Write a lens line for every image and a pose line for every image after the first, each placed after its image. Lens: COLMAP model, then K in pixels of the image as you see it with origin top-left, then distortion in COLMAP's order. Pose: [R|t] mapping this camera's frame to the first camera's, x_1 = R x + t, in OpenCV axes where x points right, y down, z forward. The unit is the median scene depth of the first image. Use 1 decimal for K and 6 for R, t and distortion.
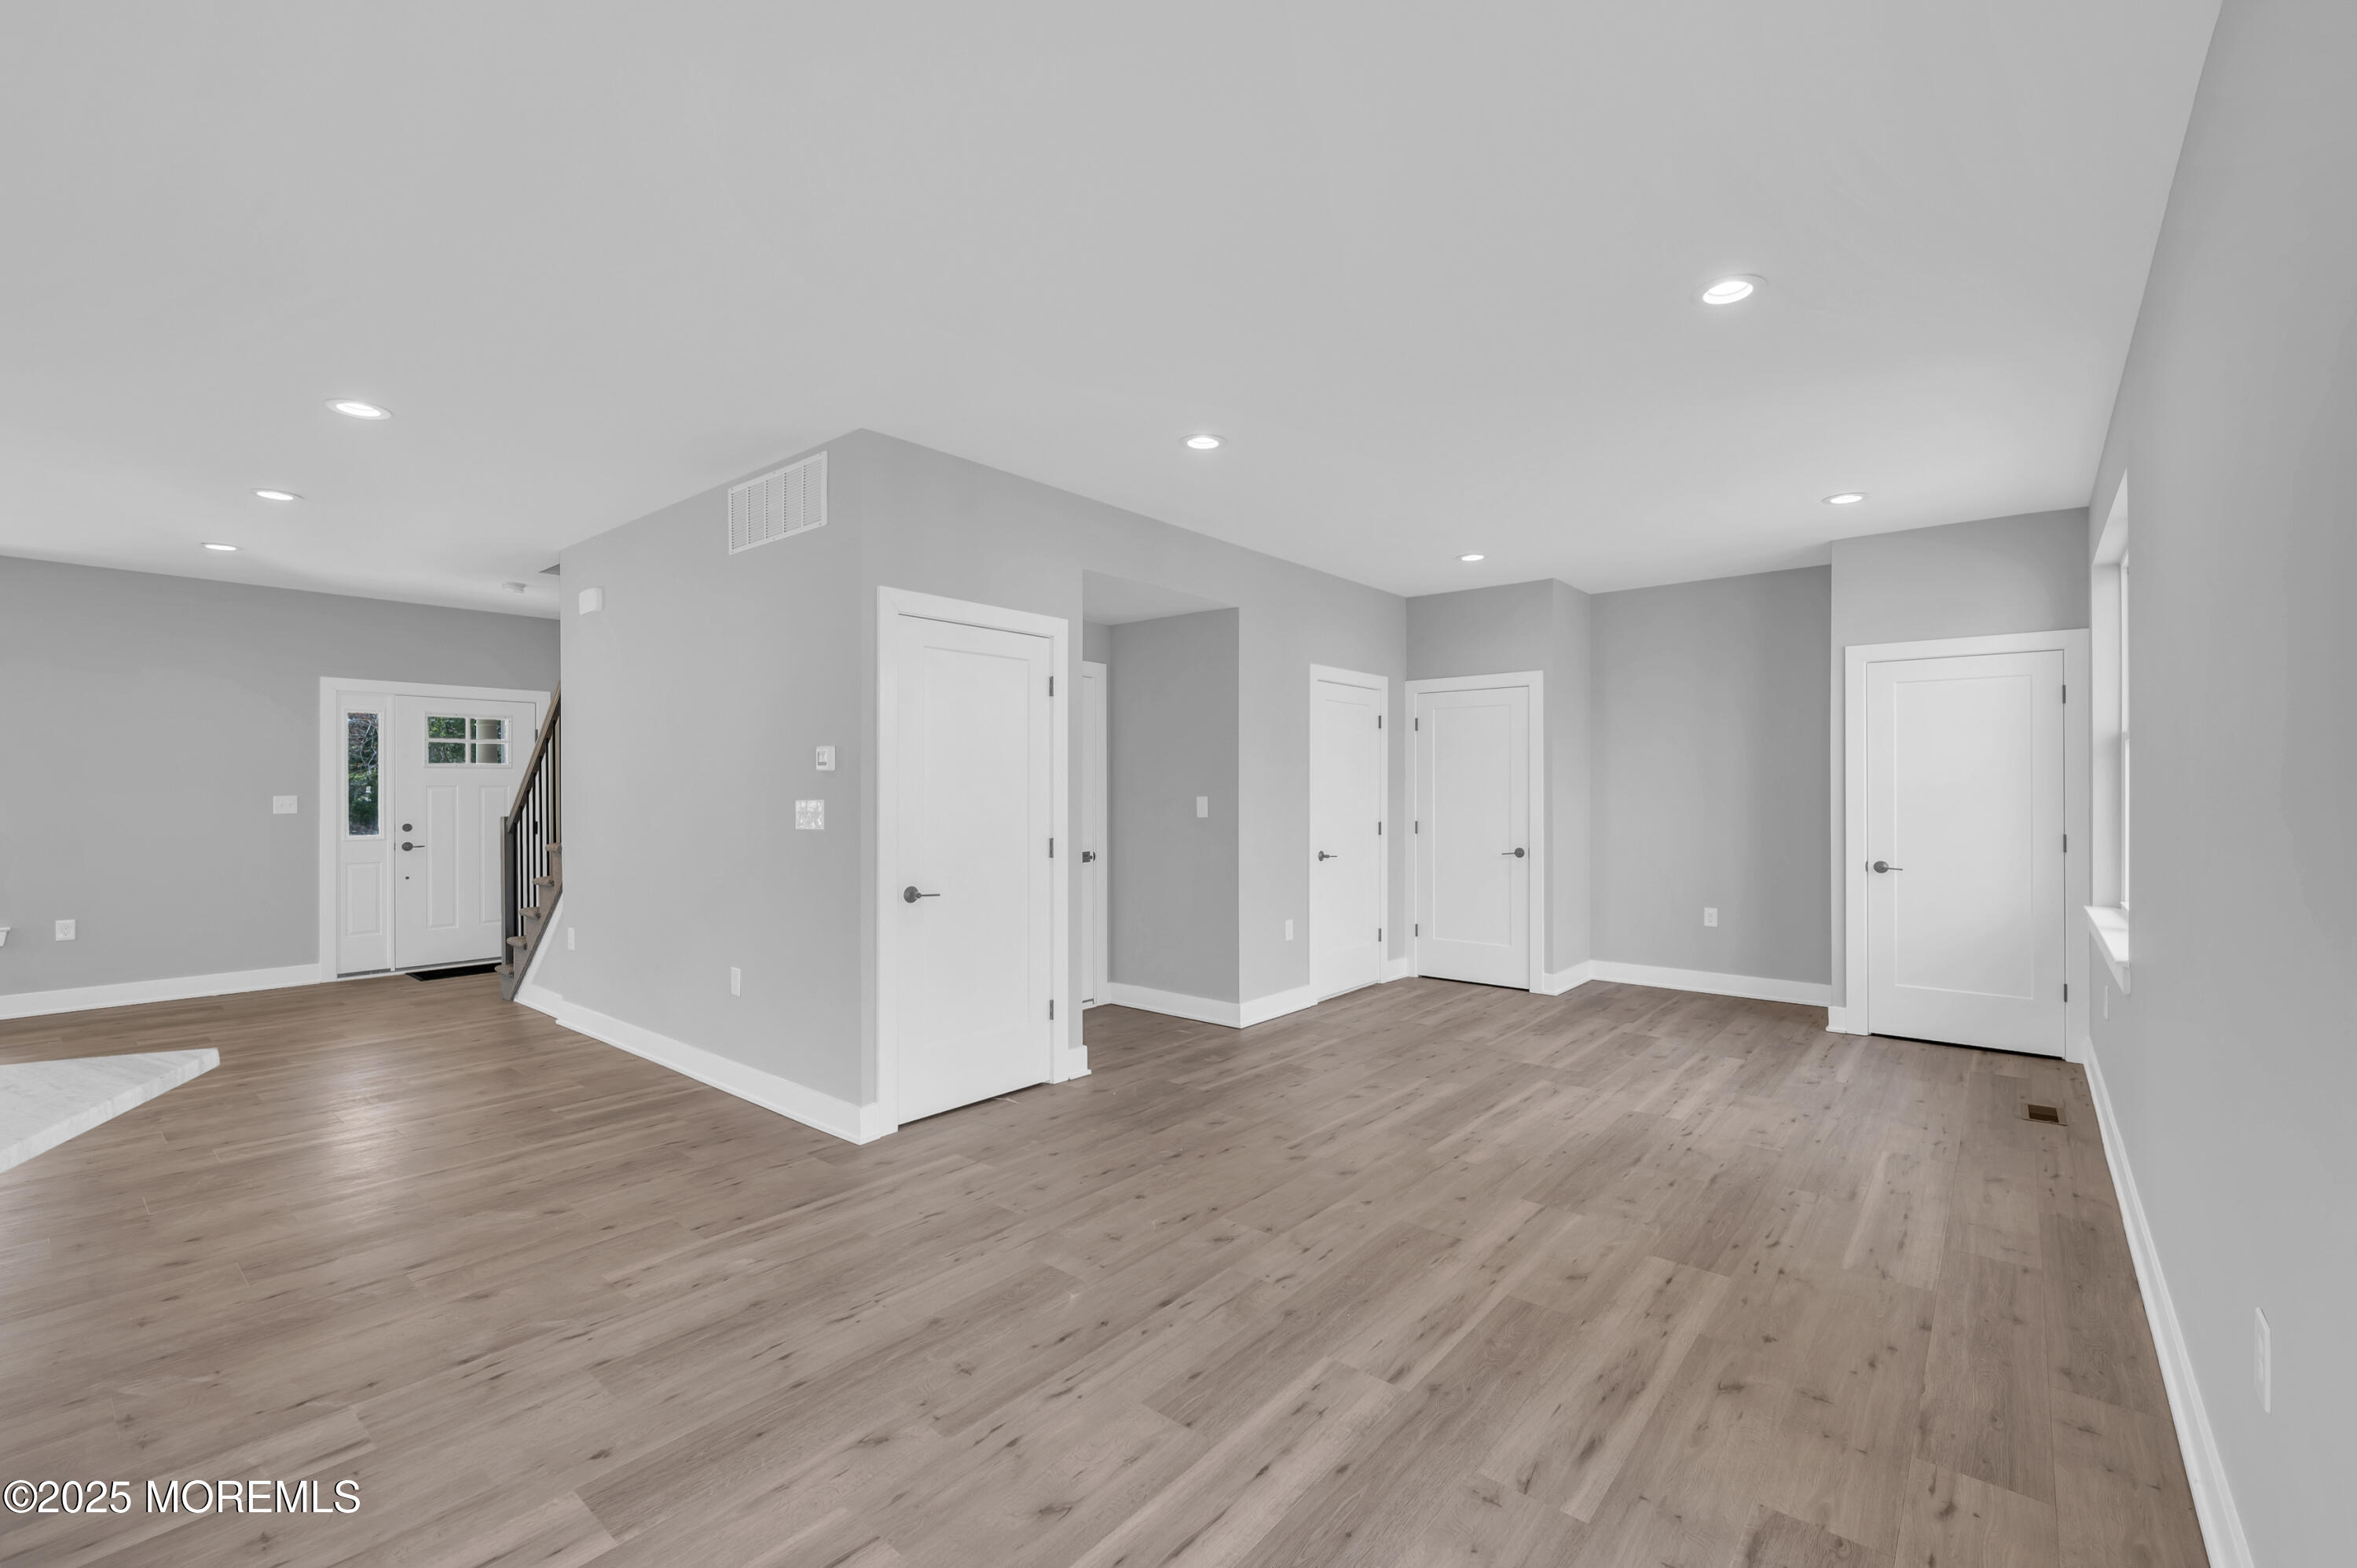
lens RADIAL K [[1005.4, 0, 1182.9], [0, 1005.4, 788.4], [0, 0, 1]] dist [-0.003167, 0.000208]
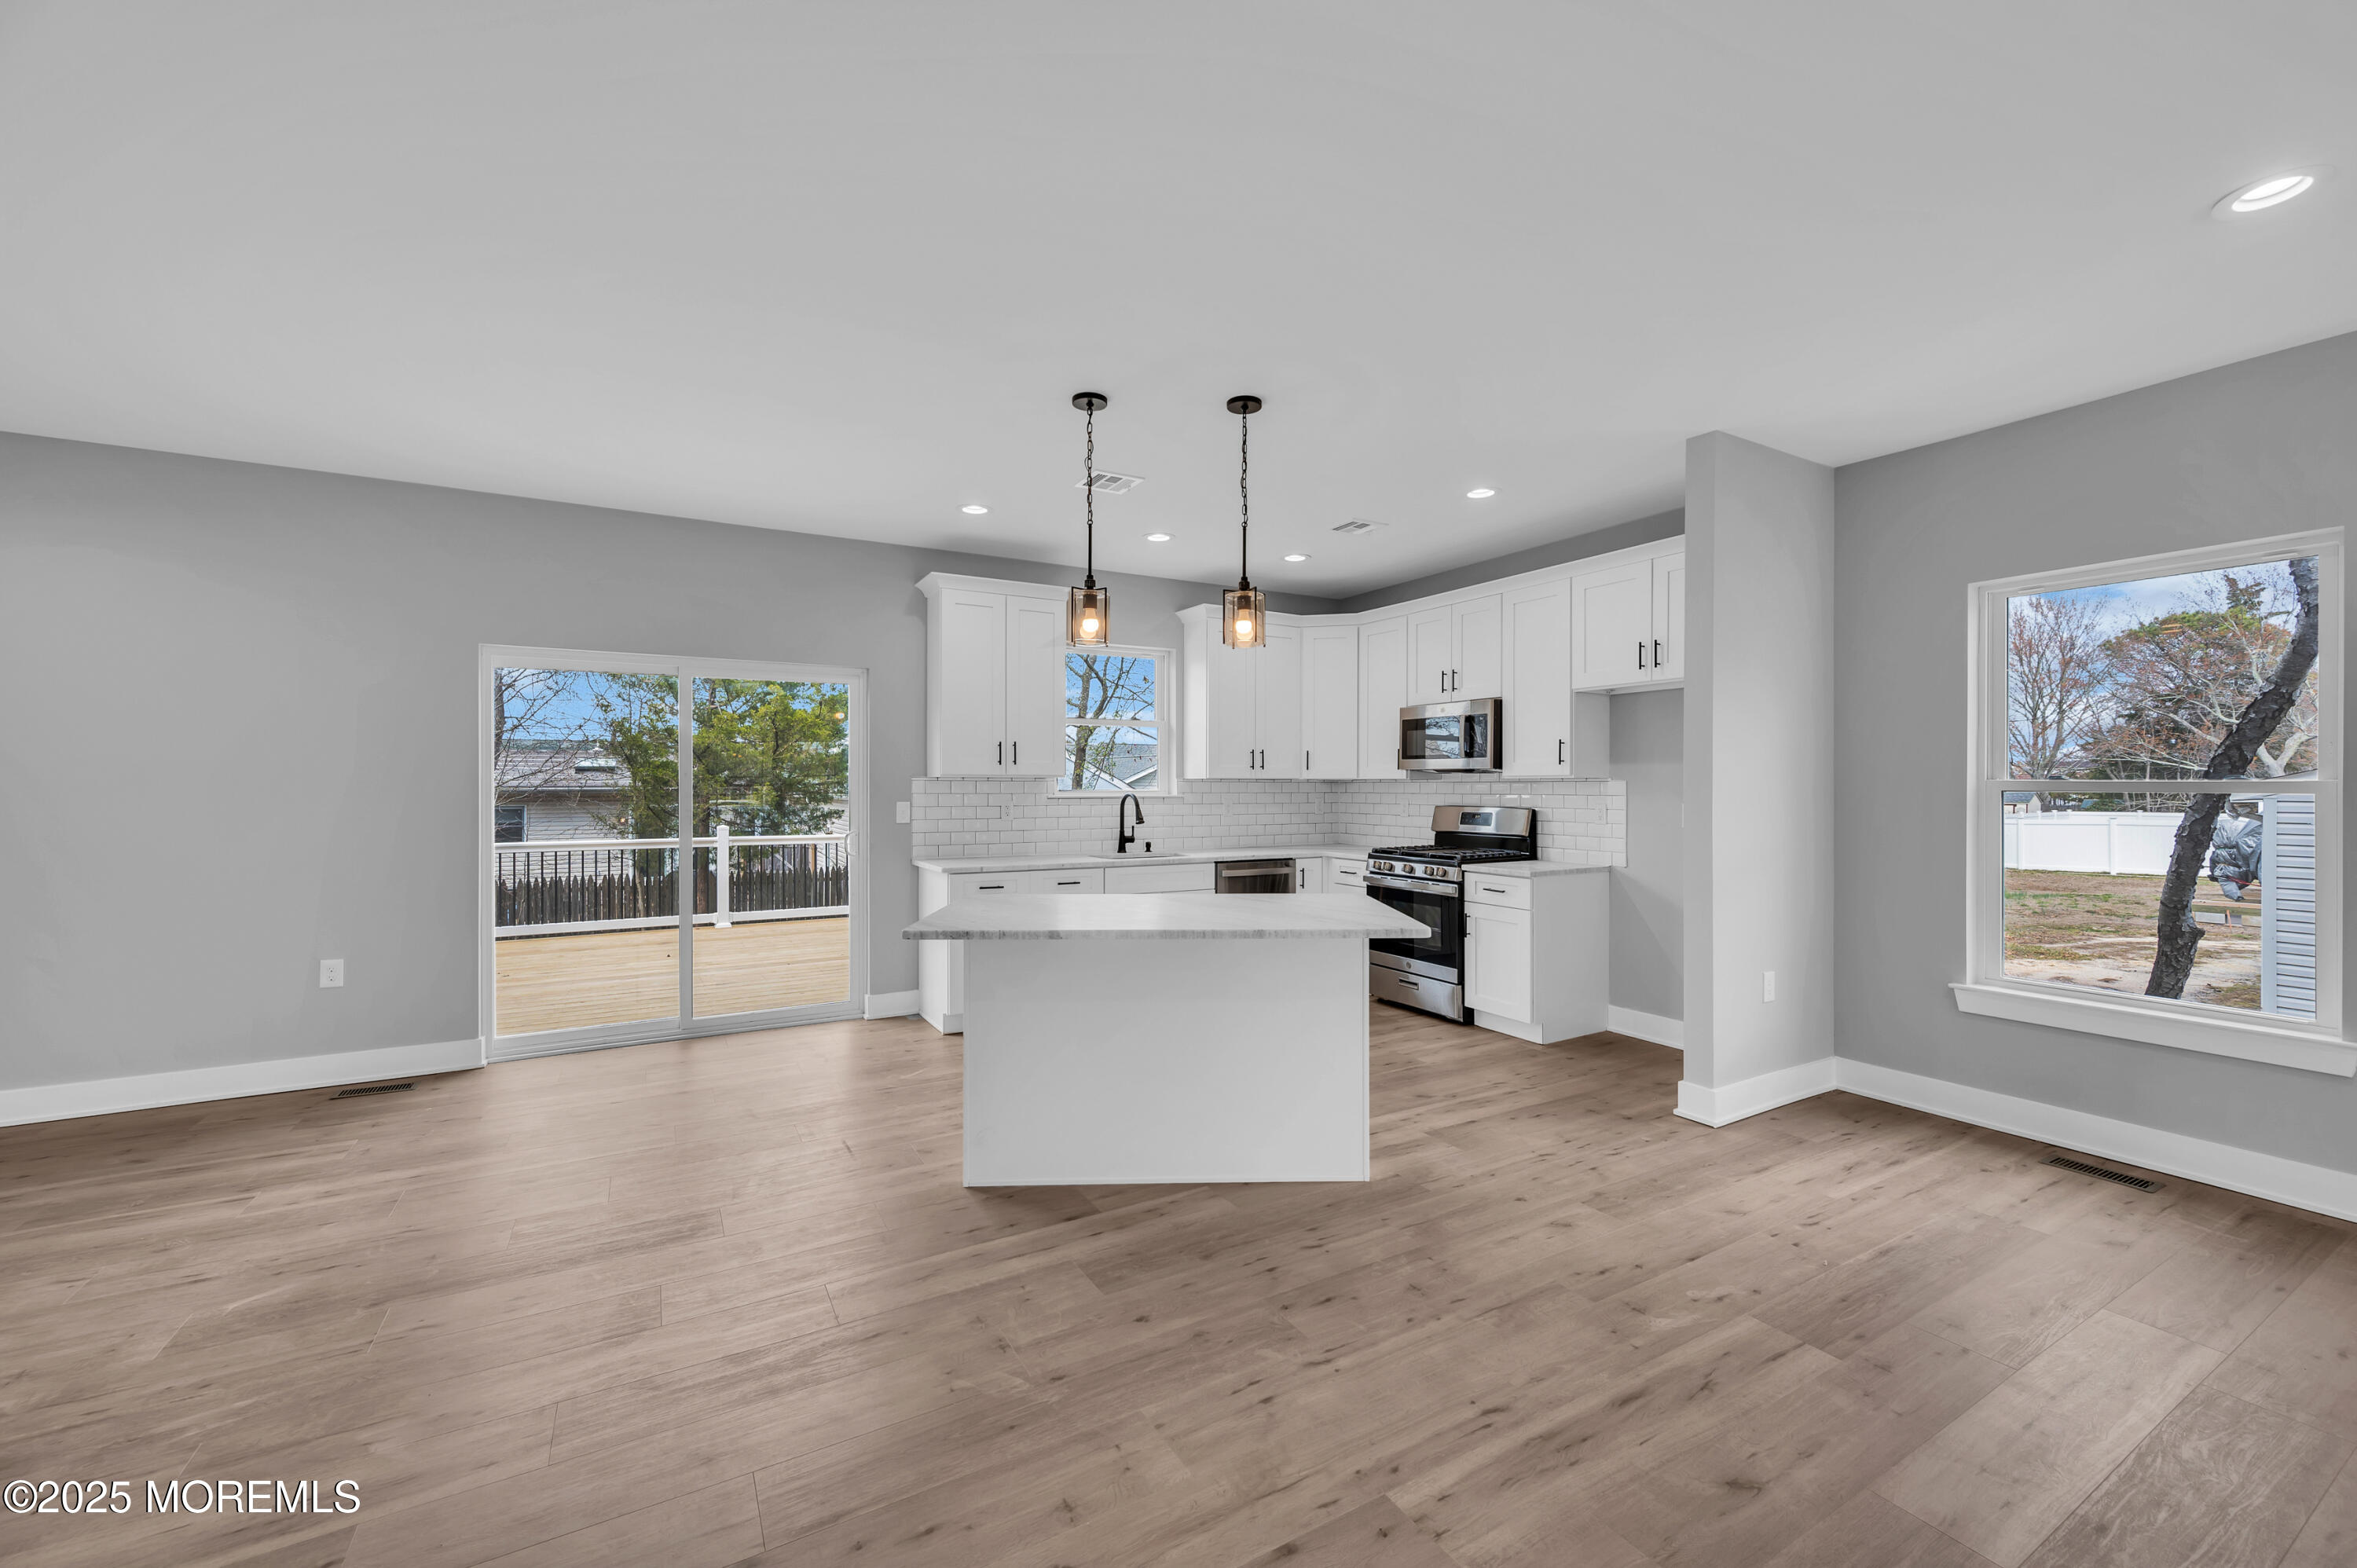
lens RADIAL K [[938.6, 0, 1179.7], [0, 938.6, 777.9], [0, 0, 1]] dist [-0.002484, -0.000179]
pose [[-0.937563, 0.004099, 0.347791, -0.815814], [-0.000082, 0.999928, -0.012005, 0.005321], [-0.347815, -0.011284, -0.937495, 0.980999]]
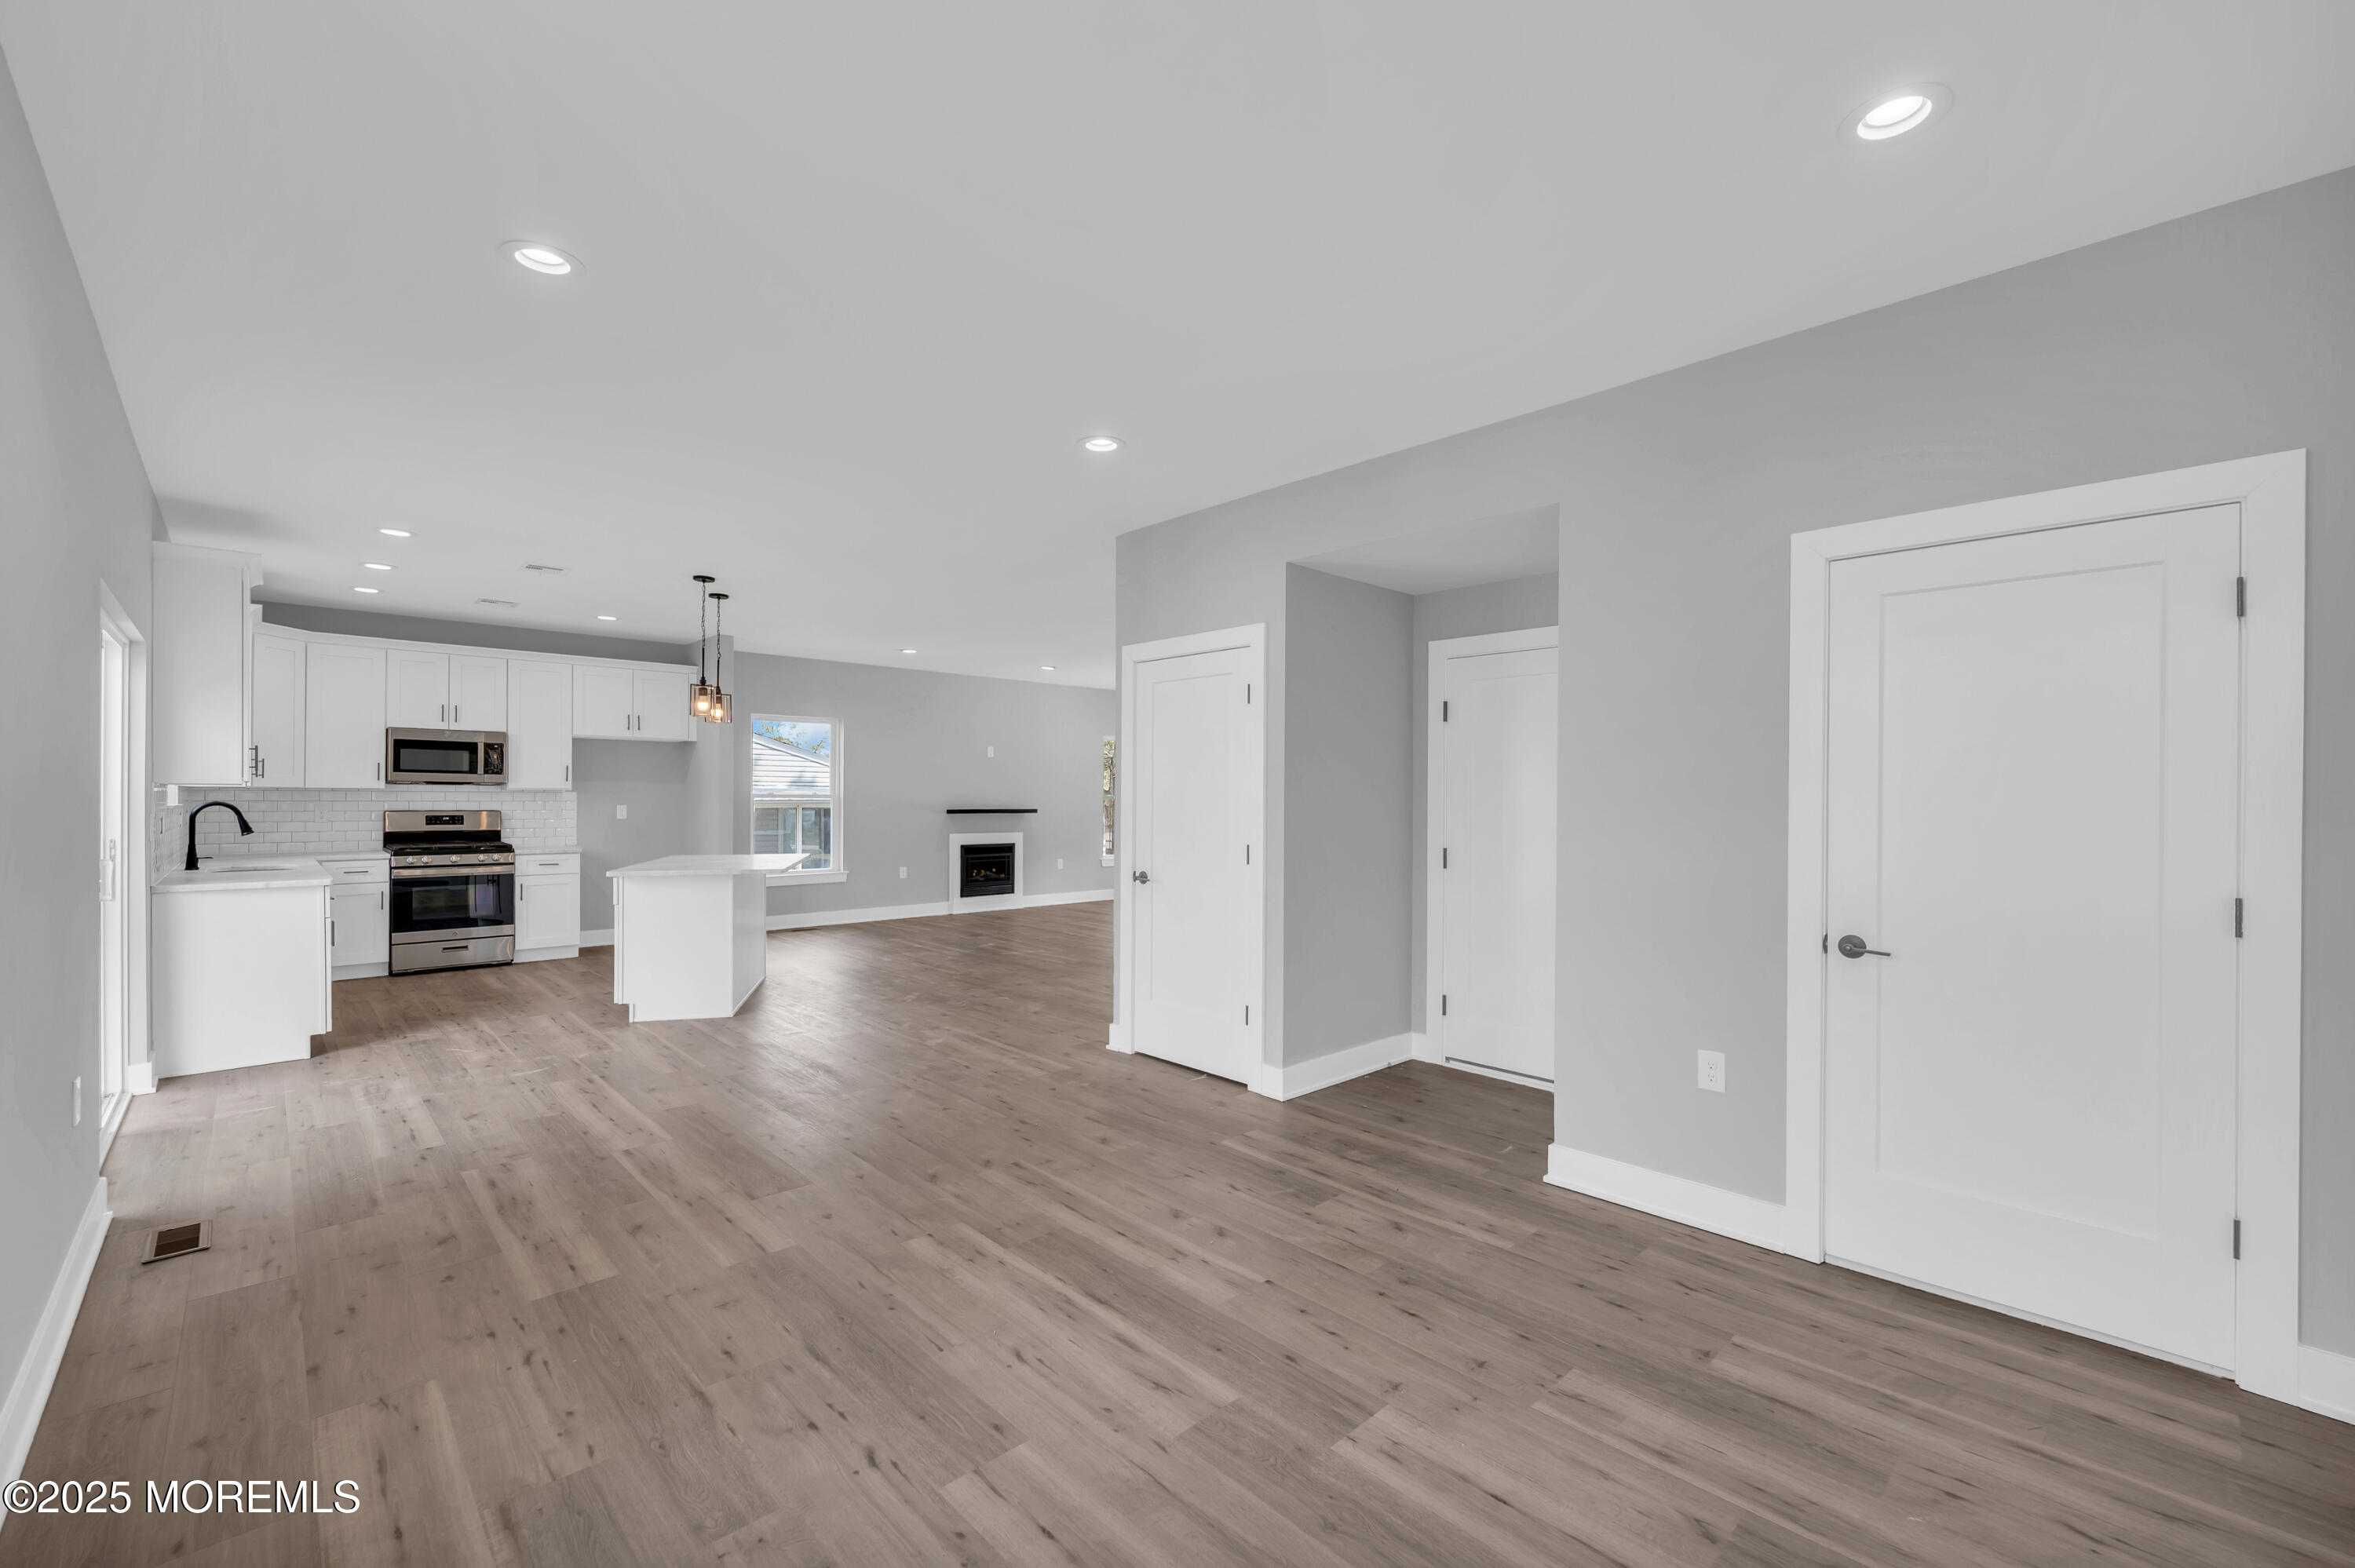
lens RADIAL K [[969.0, 0, 1170.0], [0, 969.0, 789.4], [0, 0, 1]] dist [-0.000174, -0.000808]
pose [[-0.123225, -0.007640, -0.992349, 0.924985], [-0.001660, 0.999971, -0.007492, 0.001768], [0.992377, 0.000725, -0.123234, 1.142429]]
